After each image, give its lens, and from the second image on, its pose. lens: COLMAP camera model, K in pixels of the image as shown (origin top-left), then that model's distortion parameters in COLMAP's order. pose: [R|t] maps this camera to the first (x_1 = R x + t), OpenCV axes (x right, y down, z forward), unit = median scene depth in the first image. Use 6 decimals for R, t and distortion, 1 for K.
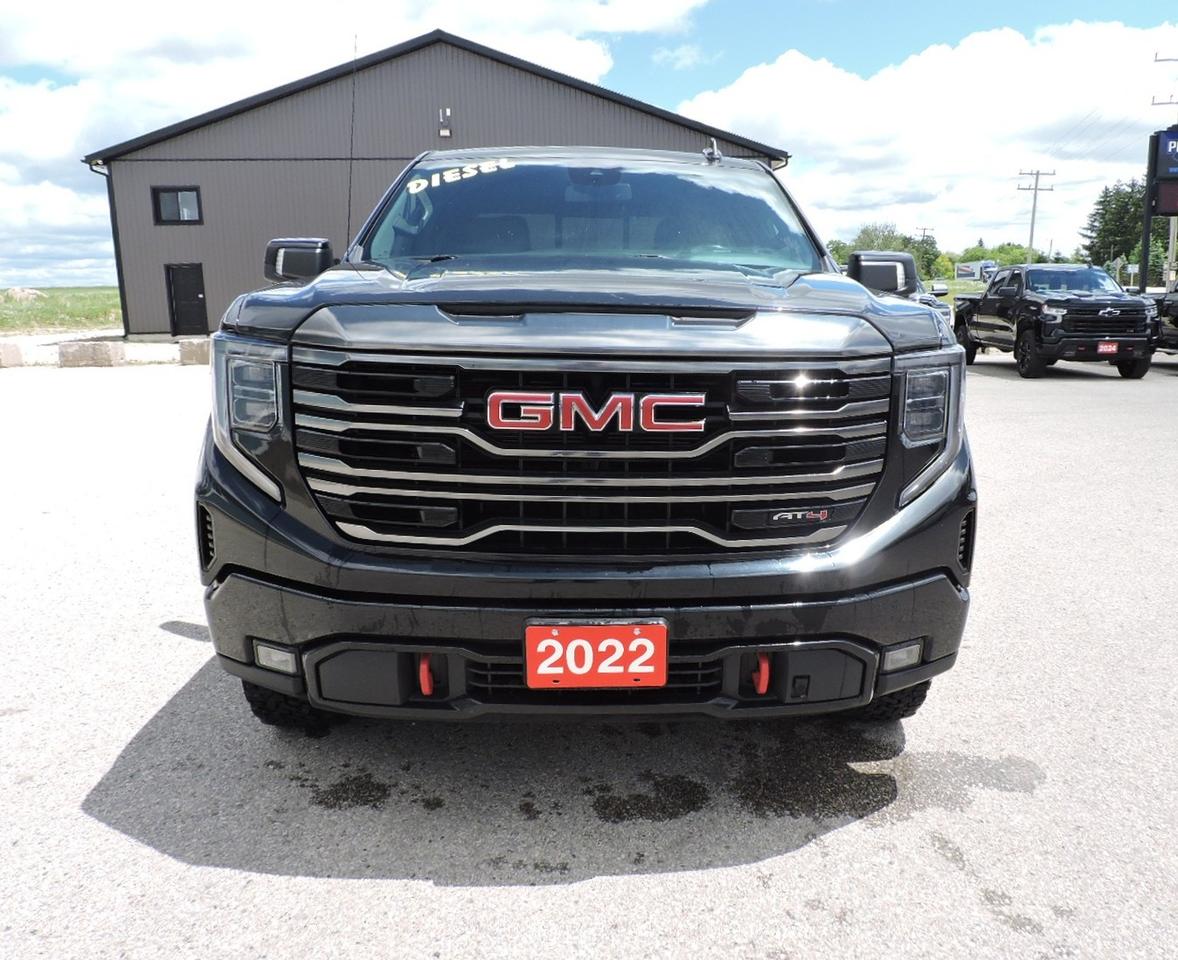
lens RADIAL K [[1002.2, 0, 588.7], [0, 1002.2, 434.8], [0, 0, 1]] dist [-0.025930, -0.001186]
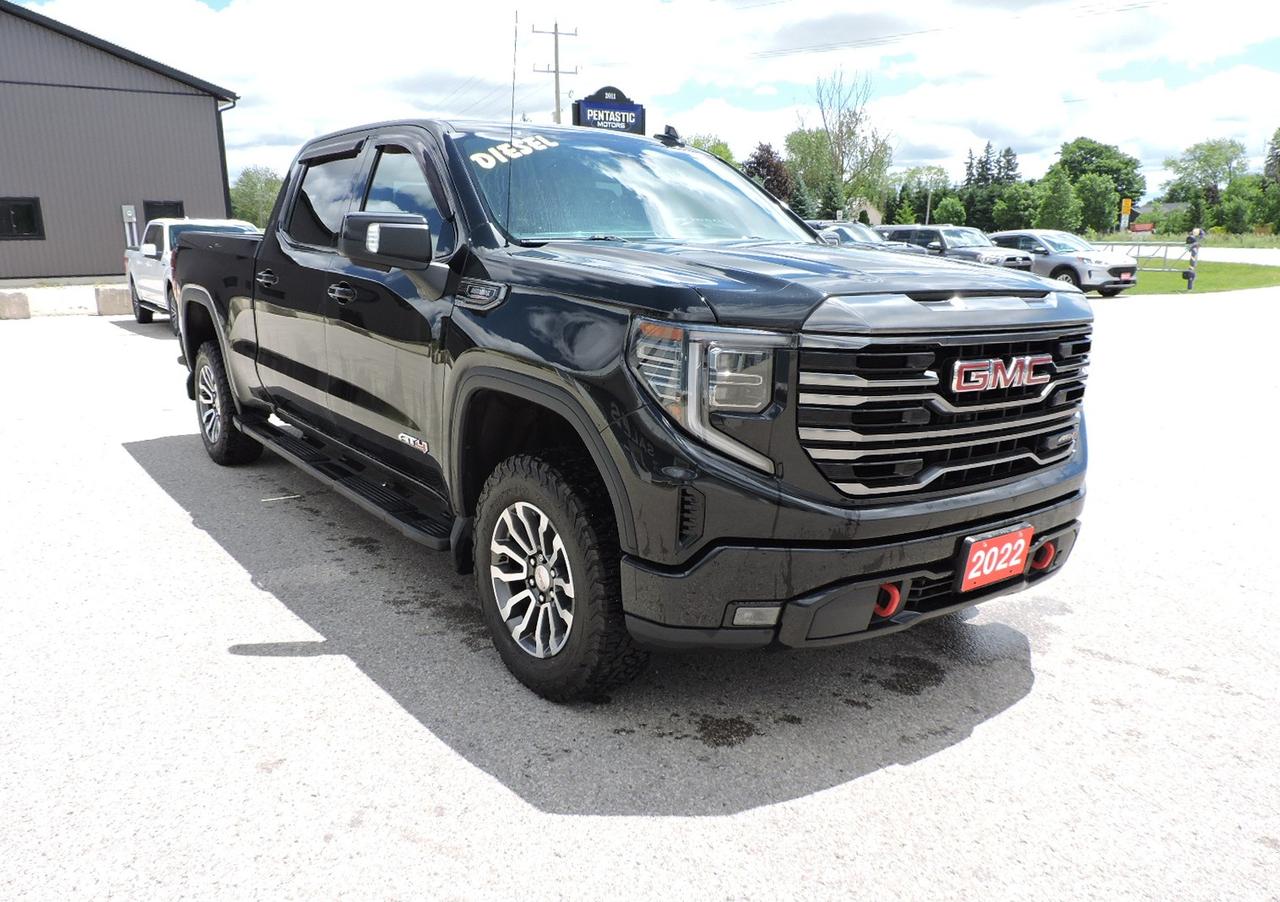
lens RADIAL K [[992.9, 0, 603.5], [0, 992.9, 426.7], [0, 0, 1]] dist [-0.029126, 0.009543]
pose [[0.845196, -0.096823, 0.525613, -1.088654], [0.072249, 0.995125, 0.067135, -0.075829], [-0.529551, -0.018767, 0.848071, 0.170815]]
